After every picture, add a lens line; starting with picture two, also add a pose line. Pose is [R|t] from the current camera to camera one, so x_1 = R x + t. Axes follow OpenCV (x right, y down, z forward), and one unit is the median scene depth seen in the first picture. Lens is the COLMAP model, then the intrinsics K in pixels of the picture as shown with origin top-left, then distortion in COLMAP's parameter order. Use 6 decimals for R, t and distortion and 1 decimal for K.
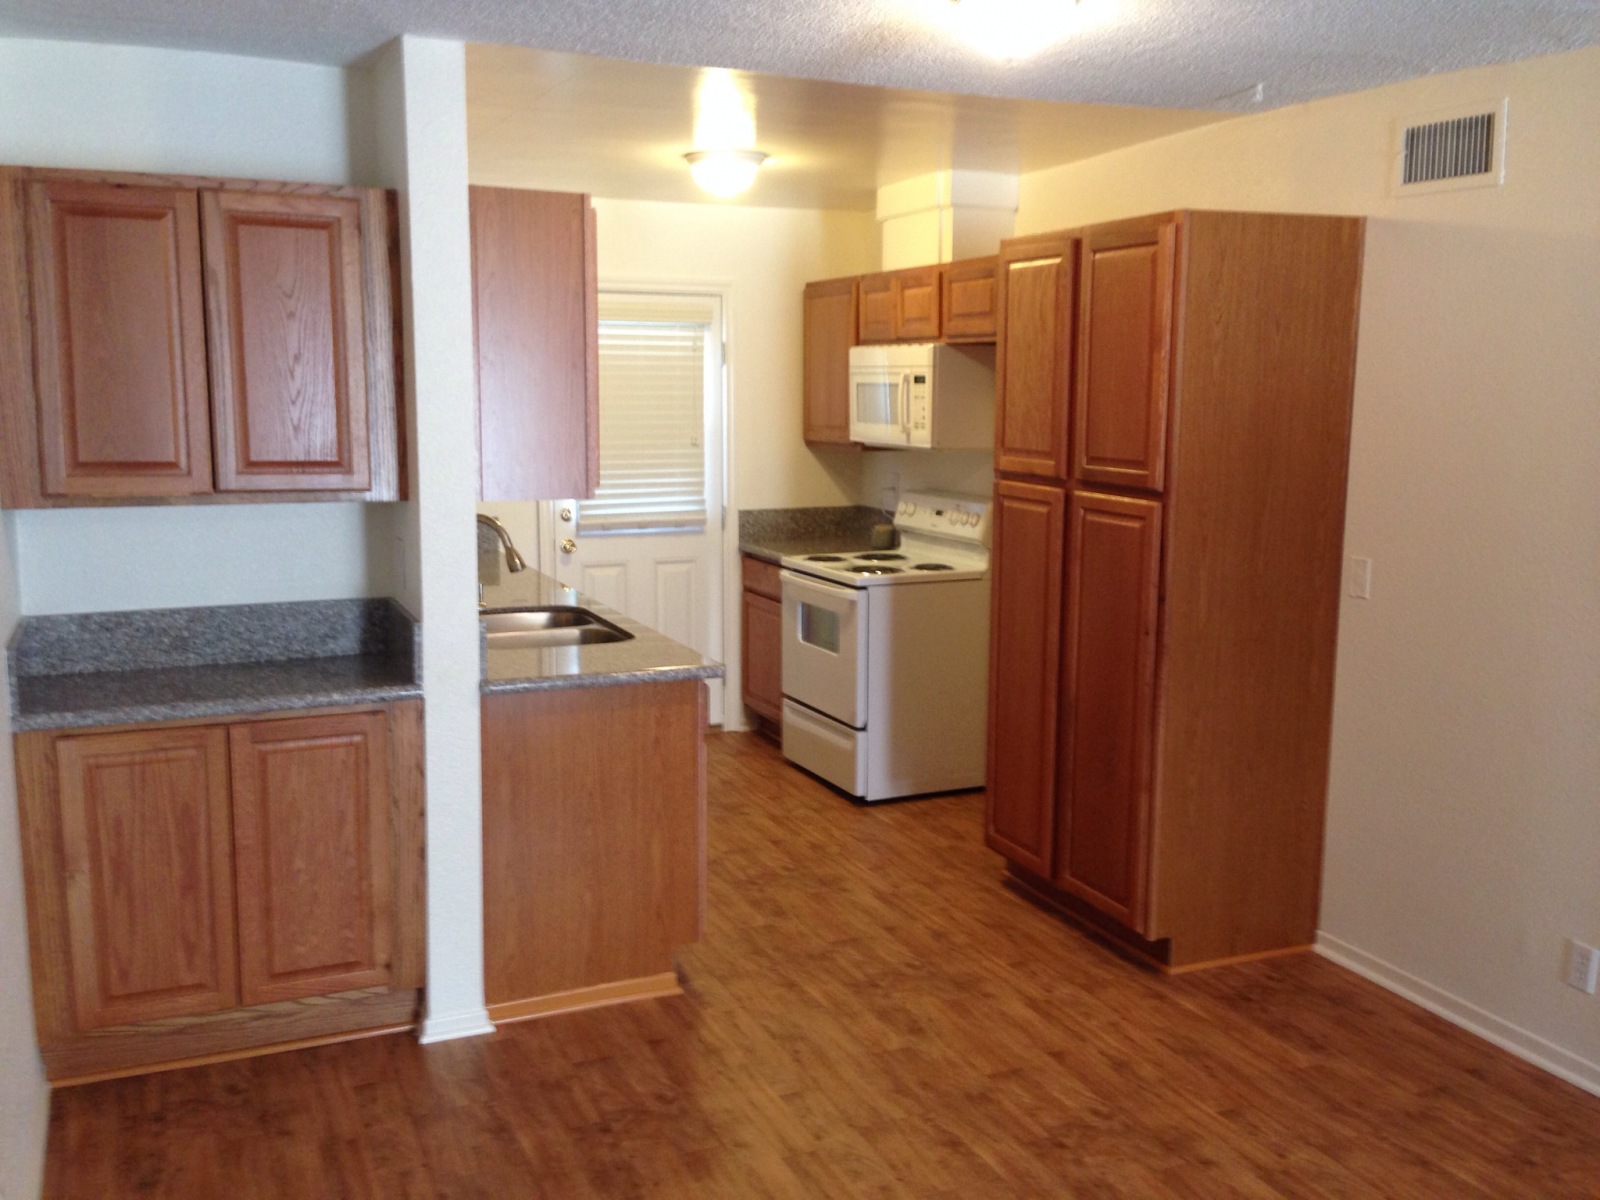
lens RADIAL K [[1492.3, 0, 800.0], [0, 1492.3, 600.0], [0, 0, 1]] dist [0.005870, -0.002365]
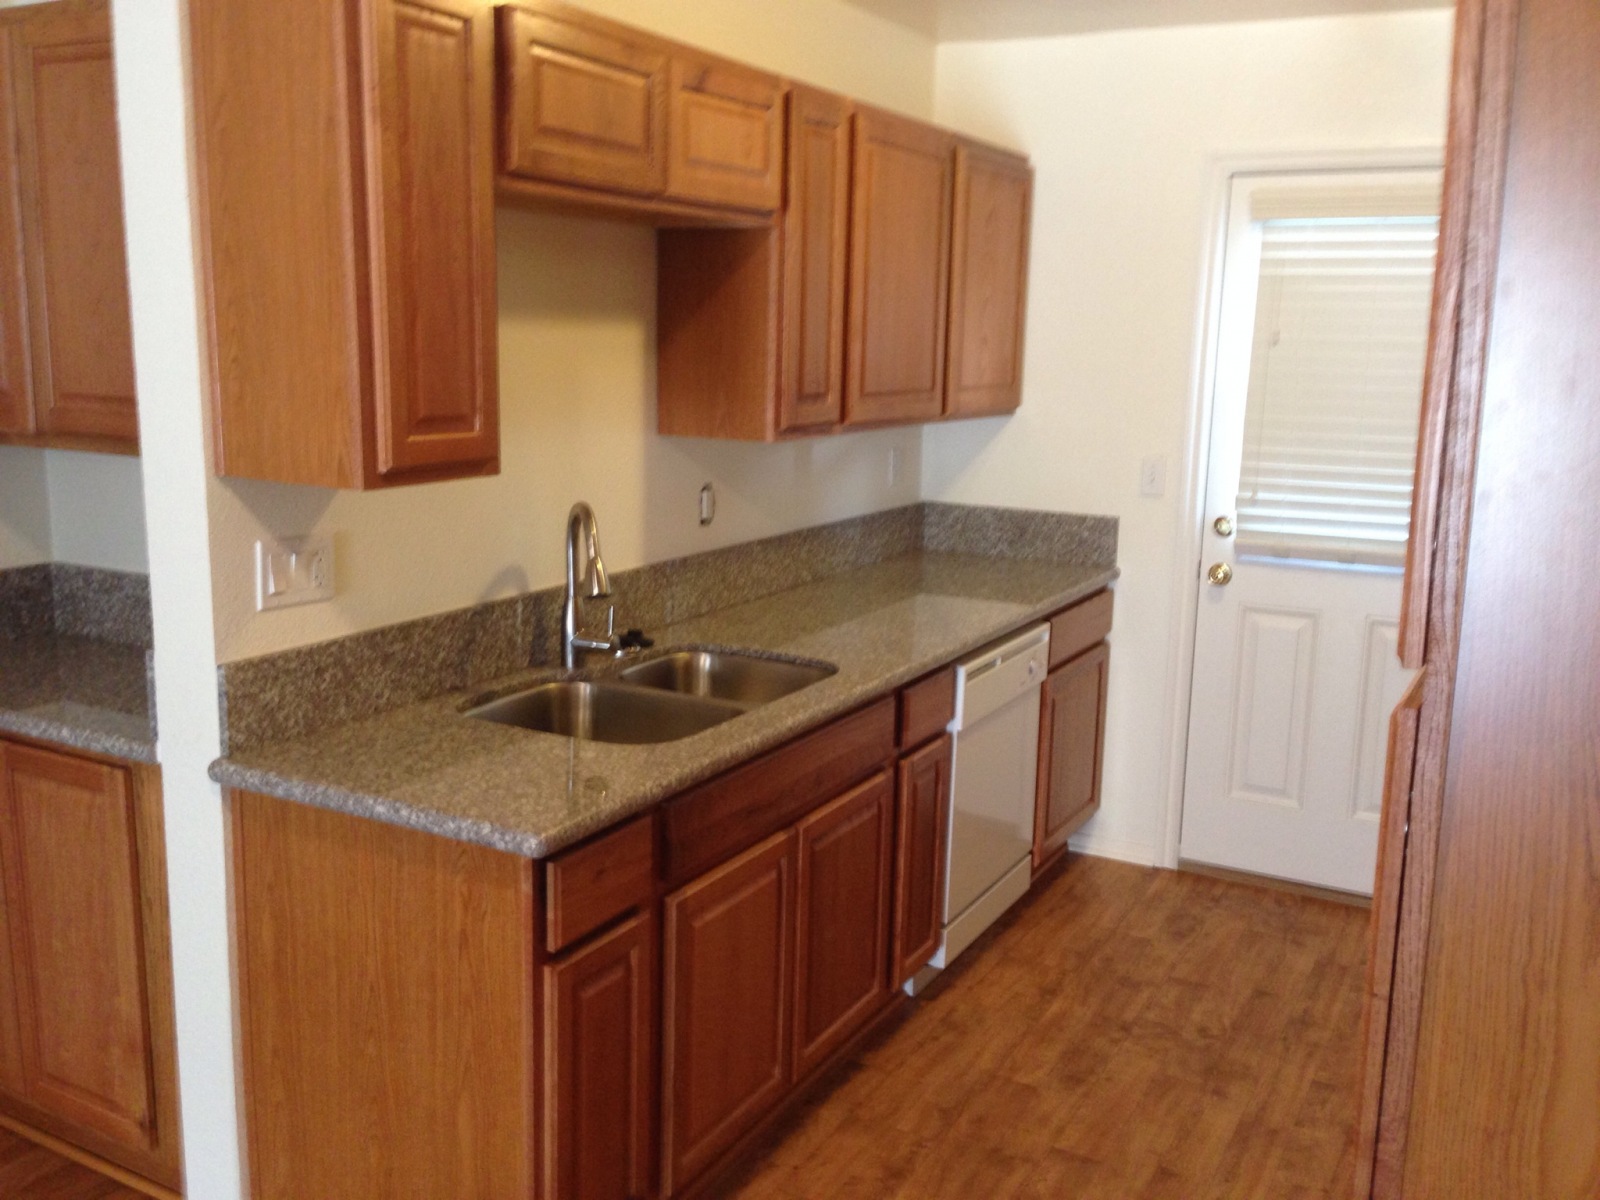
lens RADIAL K [[1492.3, 0, 800.0], [0, 1492.3, 600.0], [0, 0, 1]] dist [0.005870, -0.002365]
pose [[0.608027, 0.152892, -0.779055, 0.391906], [-0.134710, 0.986921, 0.088549, -0.094628], [0.782404, 0.051106, 0.620670, 0.745804]]
